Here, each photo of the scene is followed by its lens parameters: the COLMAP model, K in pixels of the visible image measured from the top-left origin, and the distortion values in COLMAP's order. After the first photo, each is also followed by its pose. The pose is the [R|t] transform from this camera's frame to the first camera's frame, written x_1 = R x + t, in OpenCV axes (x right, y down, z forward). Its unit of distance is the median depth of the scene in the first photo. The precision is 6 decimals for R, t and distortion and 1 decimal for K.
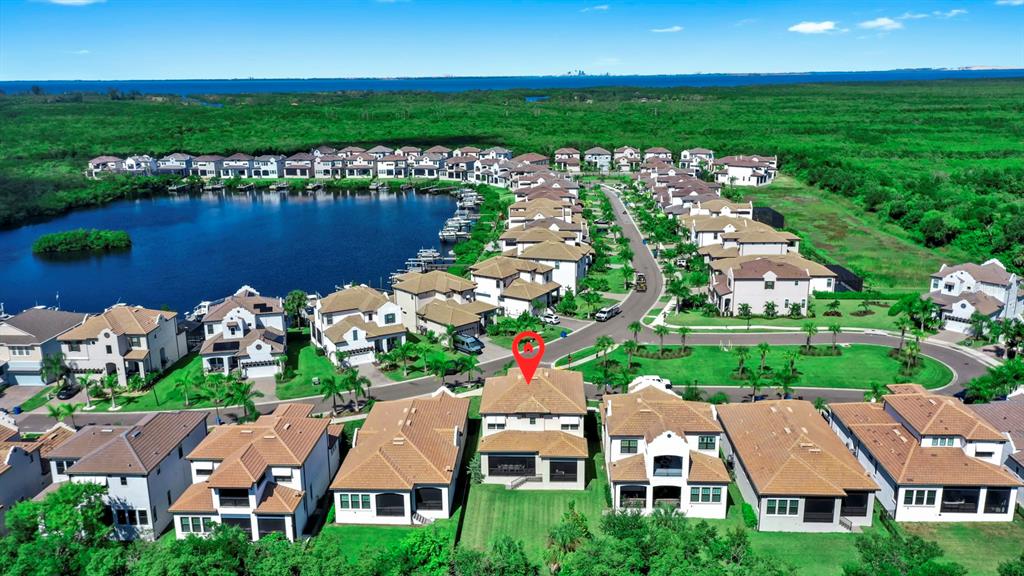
lens RADIAL K [[819.1, 0, 512.0], [0, 819.1, 288.0], [0, 0, 1]] dist [0.016854, 0.010471]
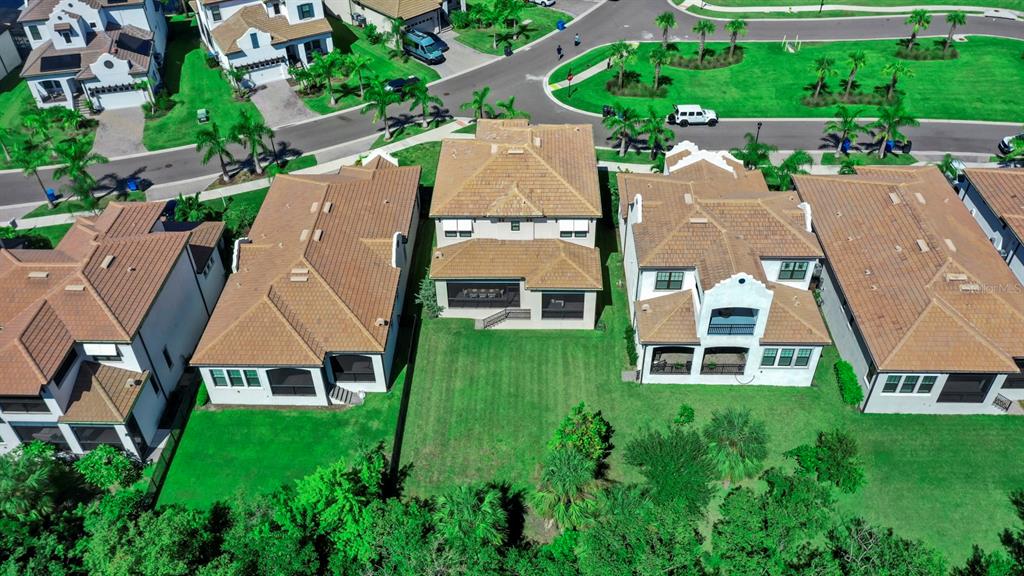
lens RADIAL K [[819.1, 0, 512.0], [0, 819.1, 288.0], [0, 0, 1]] dist [0.016854, 0.010471]
pose [[0.999825, -0.014747, 0.011496, 0.011901], [0.008385, 0.903147, 0.429249, -0.053407], [-0.016713, -0.429078, 0.903113, 0.329853]]
